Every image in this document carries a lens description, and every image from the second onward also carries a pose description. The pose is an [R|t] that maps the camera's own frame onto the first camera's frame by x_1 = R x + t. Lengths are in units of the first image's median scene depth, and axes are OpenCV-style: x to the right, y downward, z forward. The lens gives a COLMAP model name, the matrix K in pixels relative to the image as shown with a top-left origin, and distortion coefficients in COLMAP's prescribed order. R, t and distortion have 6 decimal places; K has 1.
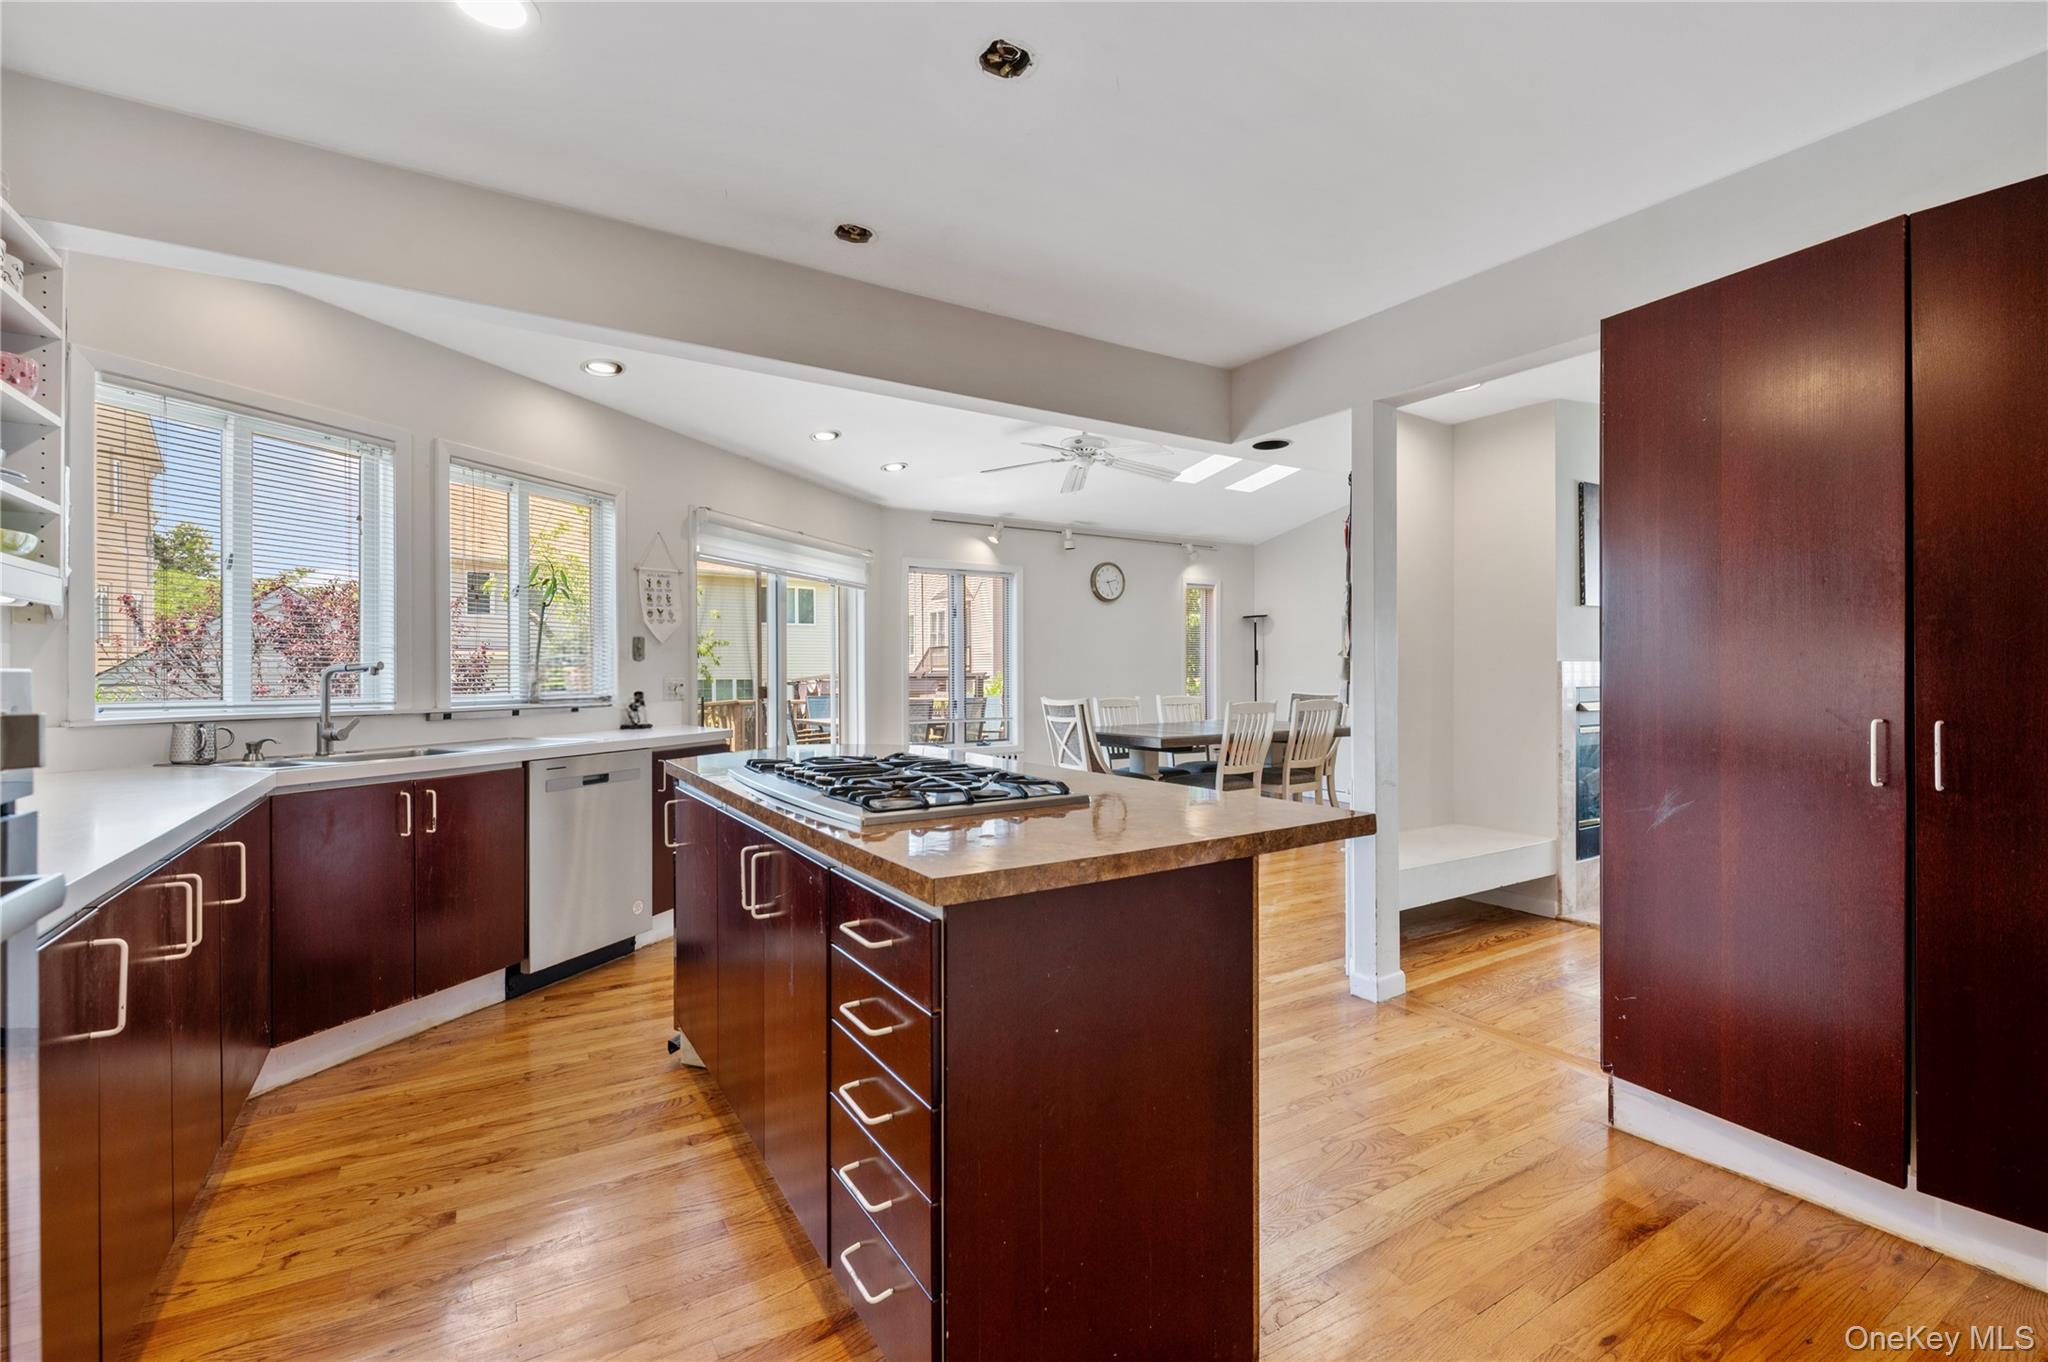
lens RADIAL K [[878.8, 0, 1024.0], [0, 878.8, 681.0], [0, 0, 1]] dist [0.006020, -0.006839]
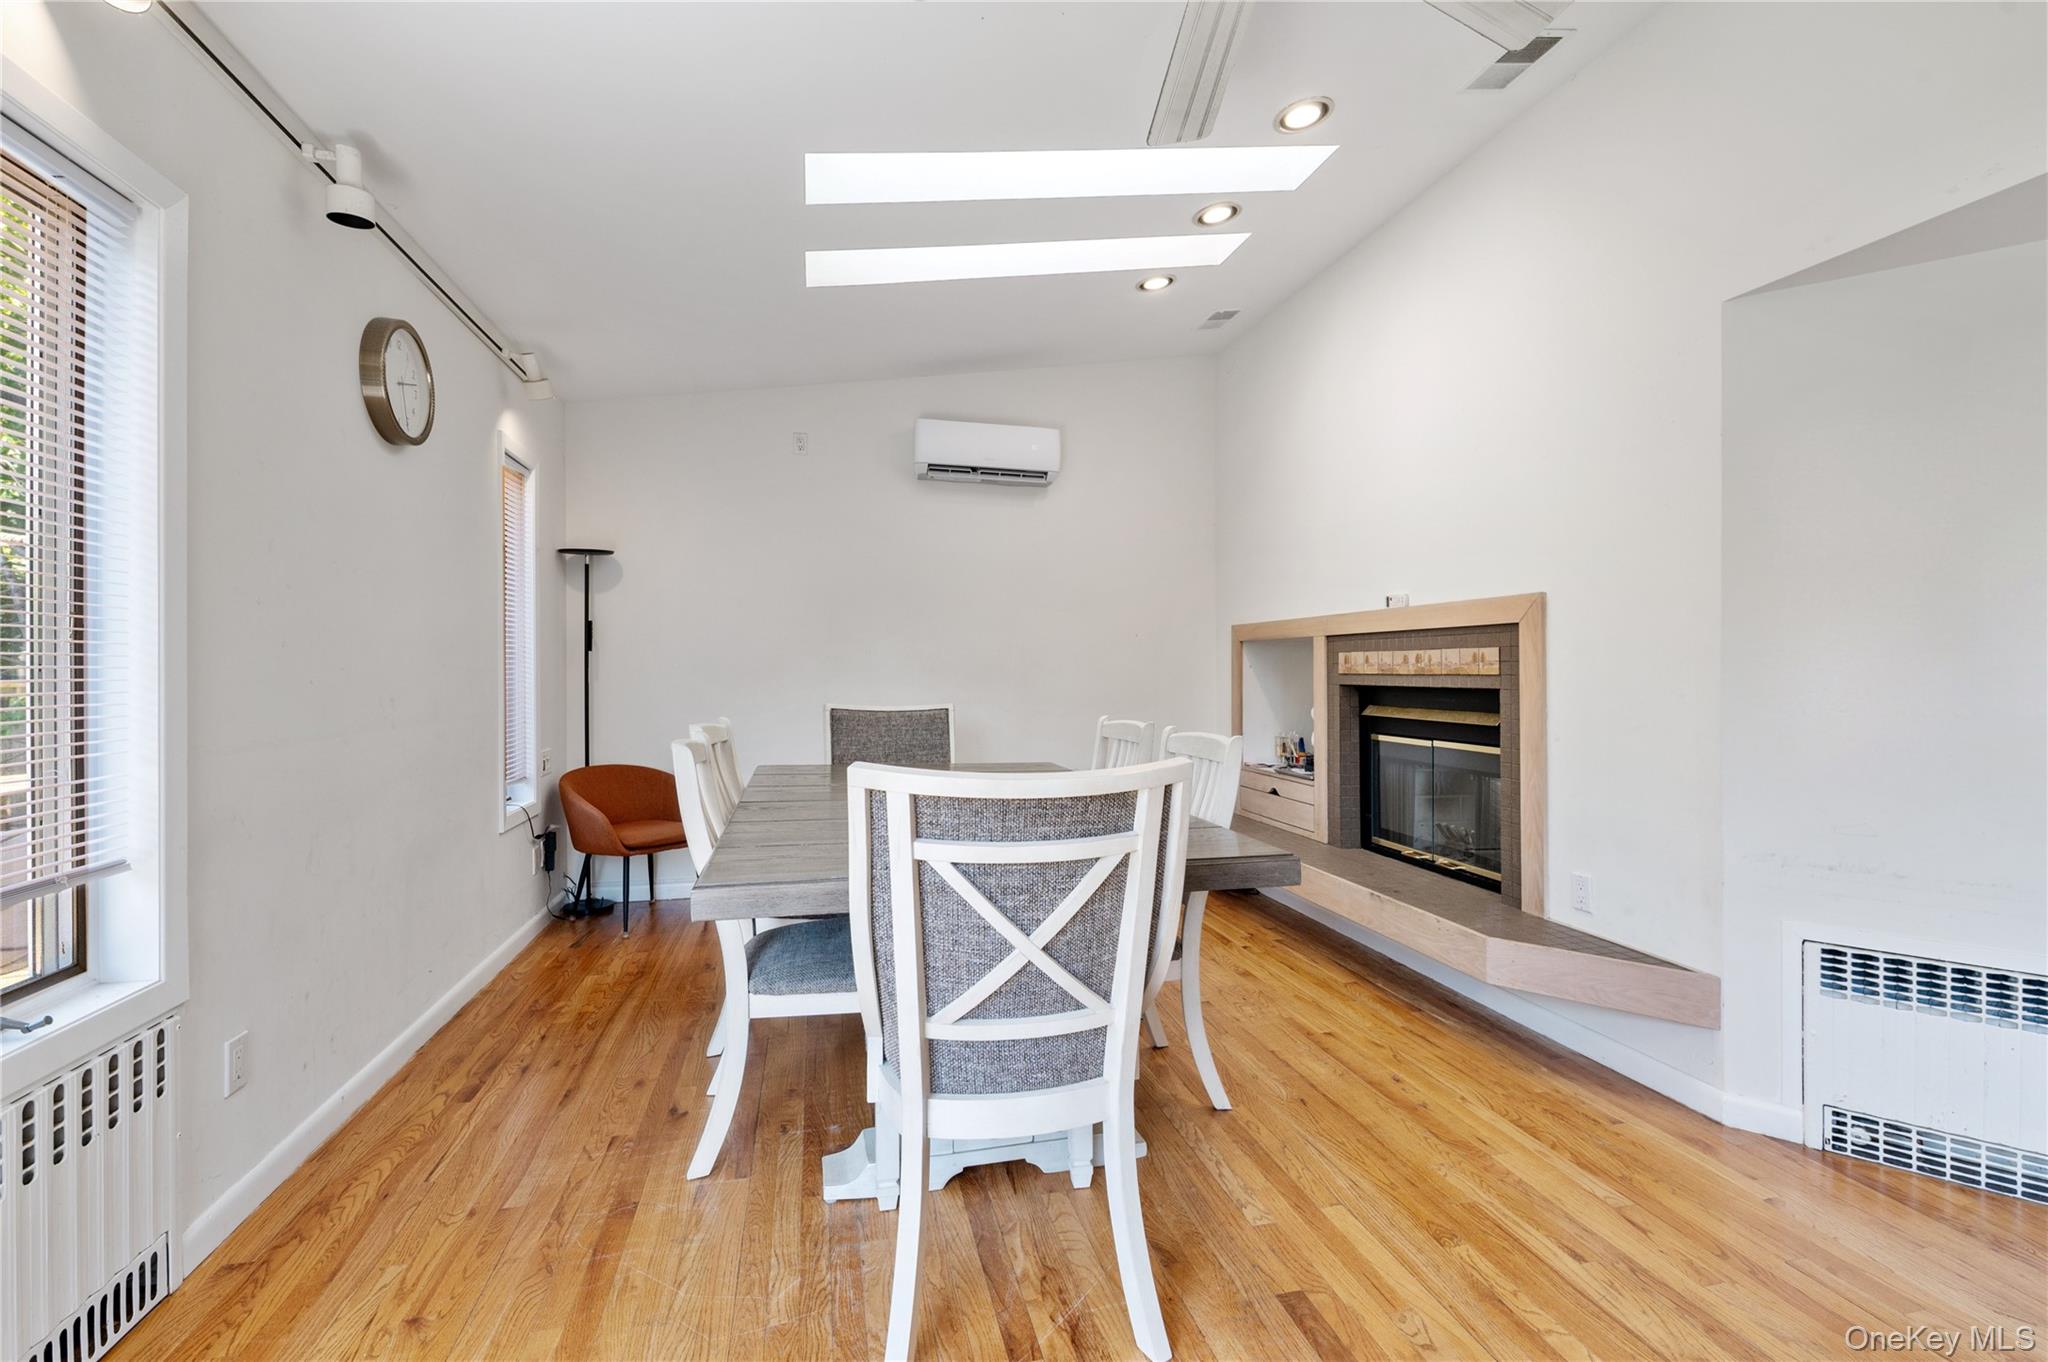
lens RADIAL K [[881.6, 0, 1024.0], [0, 881.6, 667.4], [0, 0, 1]] dist [0.001129, -0.000152]
pose [[0.309351, 0.012070, 0.950871, -0.163380], [-0.001352, 0.999924, -0.012253, -0.003725], [-0.950947, 0.002505, 0.309344, 0.772465]]
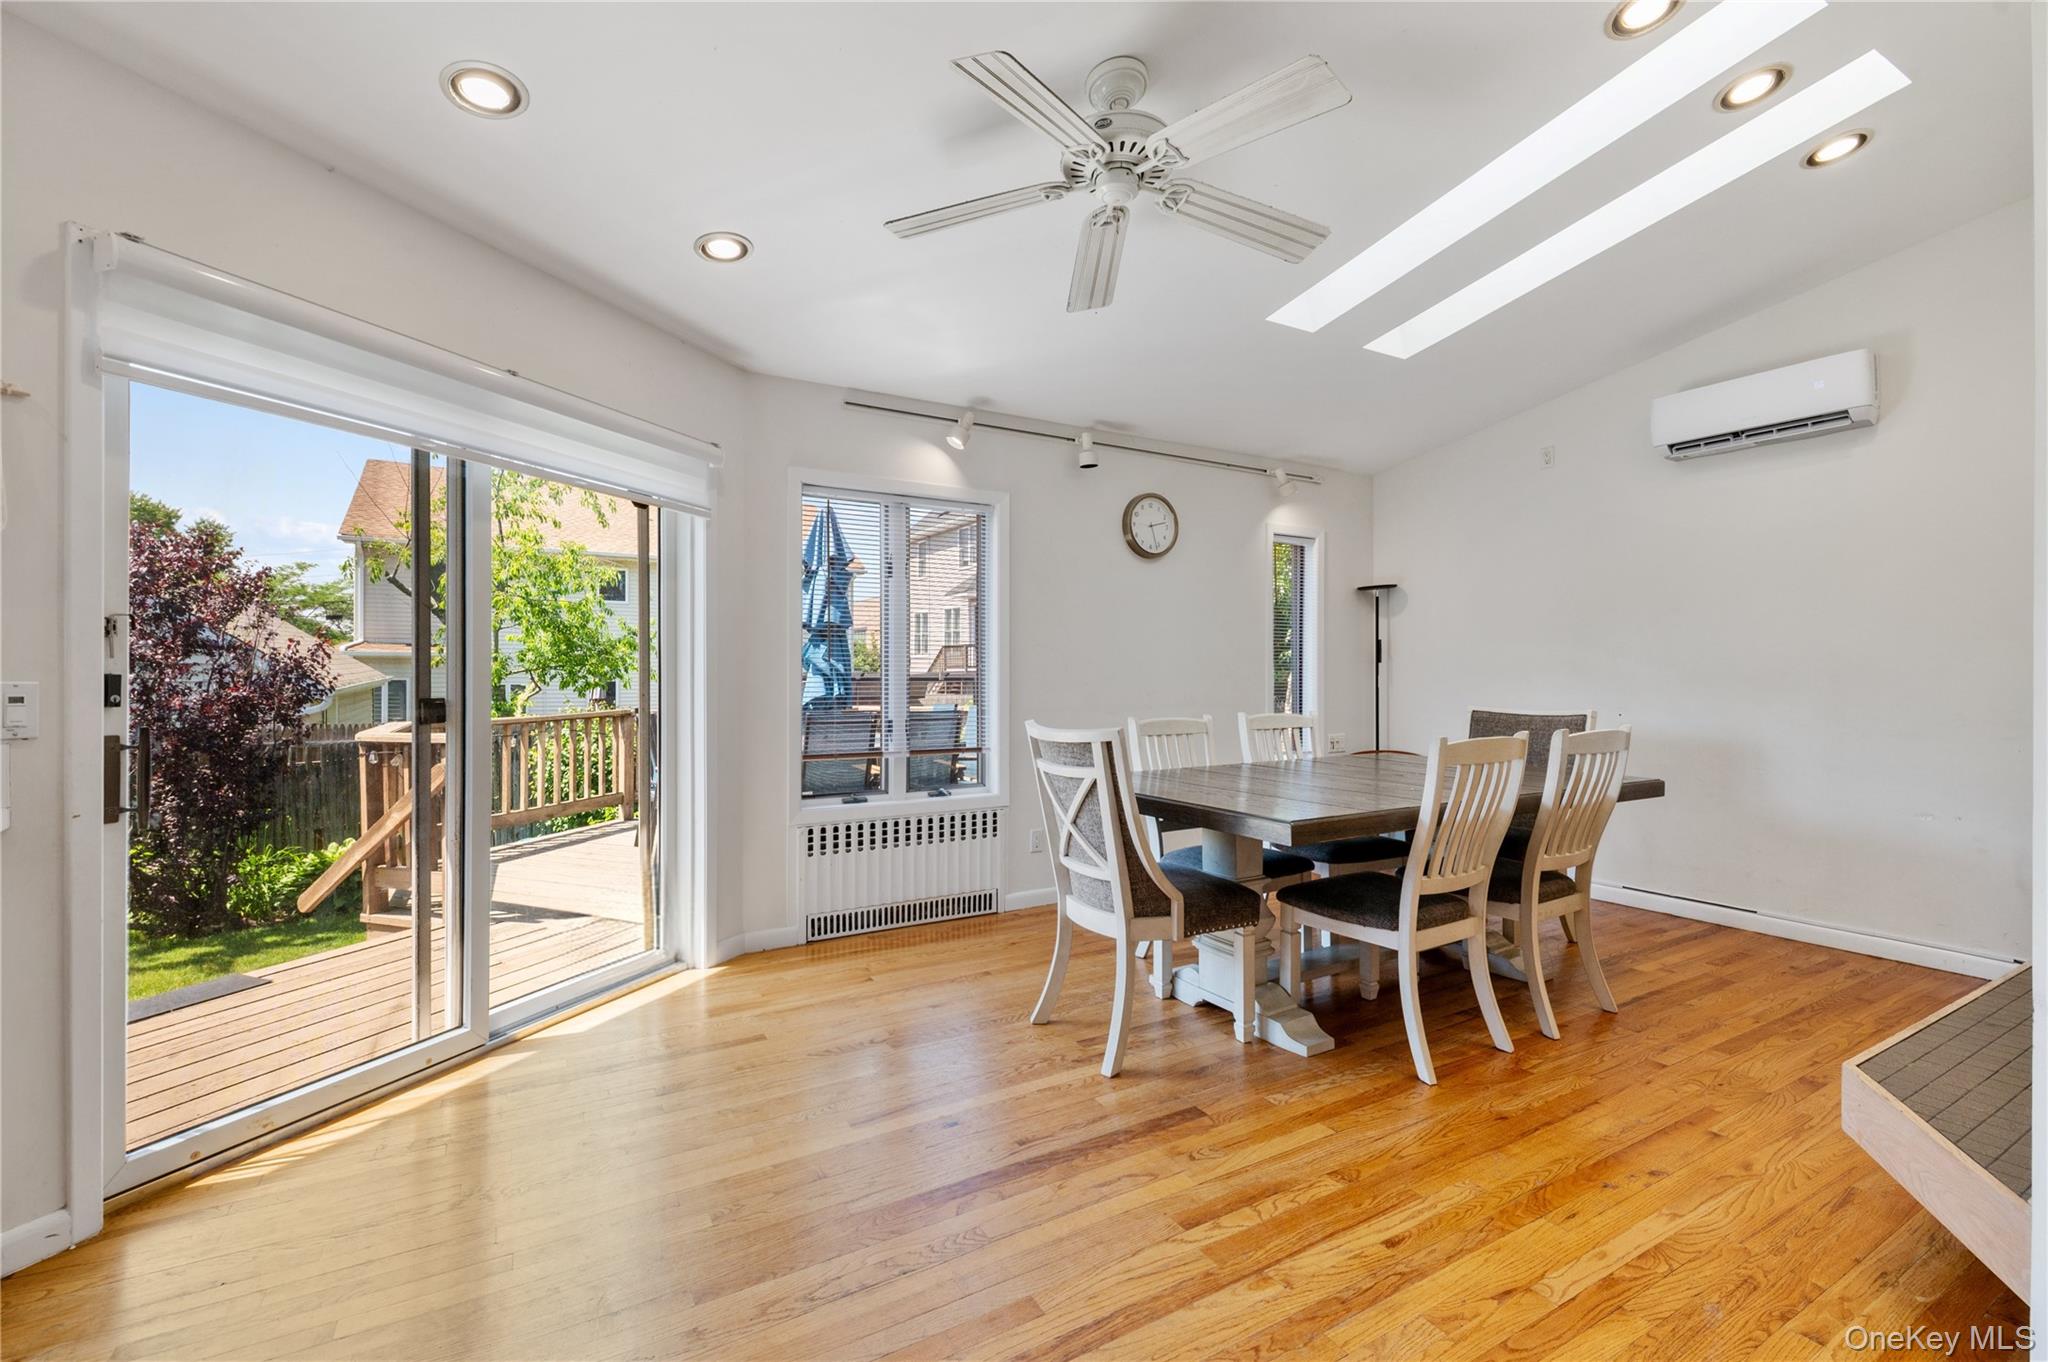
lens RADIAL K [[878.8, 0, 1024.0], [0, 878.8, 681.0], [0, 0, 1]] dist [0.006020, -0.006839]
pose [[0.999593, 0.004280, -0.028216, 0.028095], [-0.004328, 0.999989, -0.001663, -0.002791], [0.028209, 0.001785, 0.999600, 0.436488]]
